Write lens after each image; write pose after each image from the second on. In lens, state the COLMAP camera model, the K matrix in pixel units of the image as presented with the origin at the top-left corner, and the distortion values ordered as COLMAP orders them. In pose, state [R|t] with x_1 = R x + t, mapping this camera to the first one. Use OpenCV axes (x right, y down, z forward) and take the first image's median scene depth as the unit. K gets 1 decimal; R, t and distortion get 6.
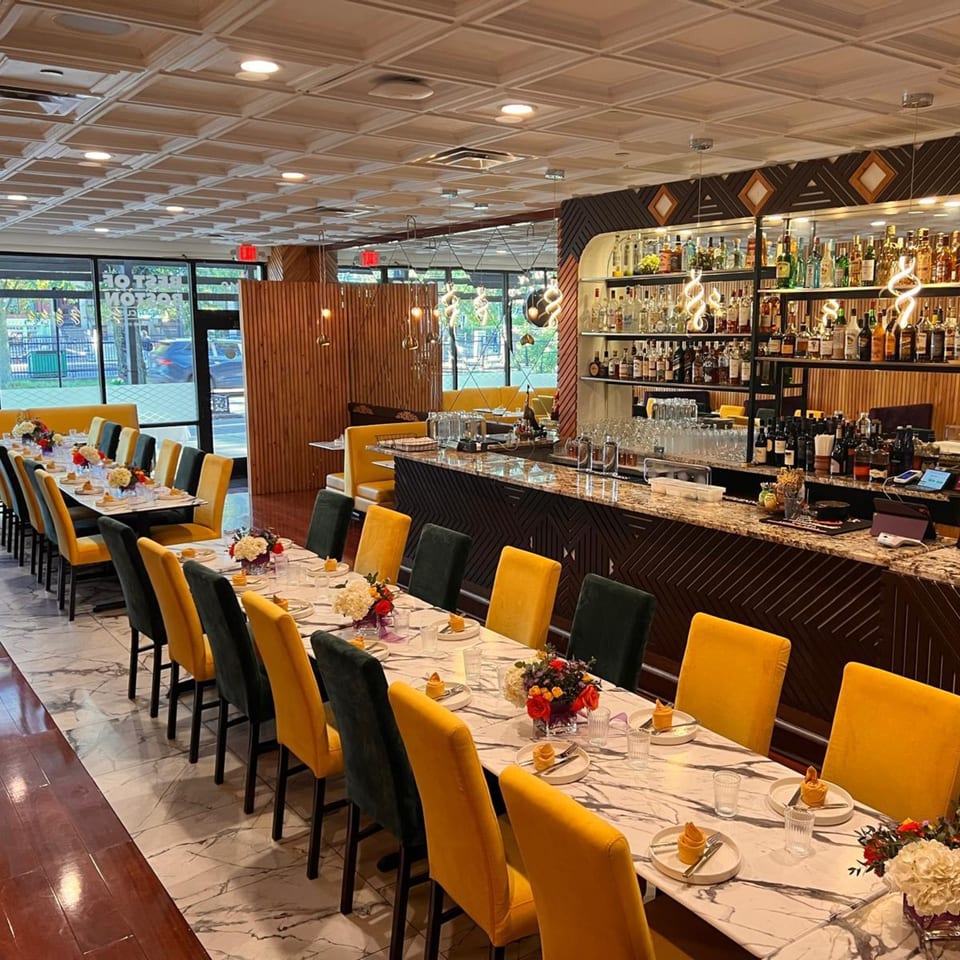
lens RADIAL K [[949.9, 0, 480.0], [0, 949.9, 480.0], [0, 0, 1]] dist [-0.003983, -0.005567]
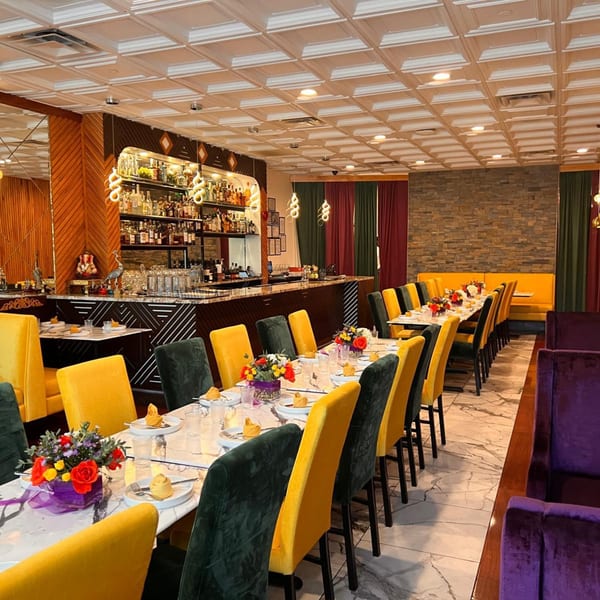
lens RADIAL K [[601.4, 0, 310.0], [0, 601.4, 297.9], [0, 0, 1]] dist [0.140223, -0.304211]
pose [[-0.531853, -0.058289, 0.844828, -0.451672], [0.140967, 0.977615, 0.156196, -0.073943], [-0.835021, 0.202166, -0.511731, 0.700406]]
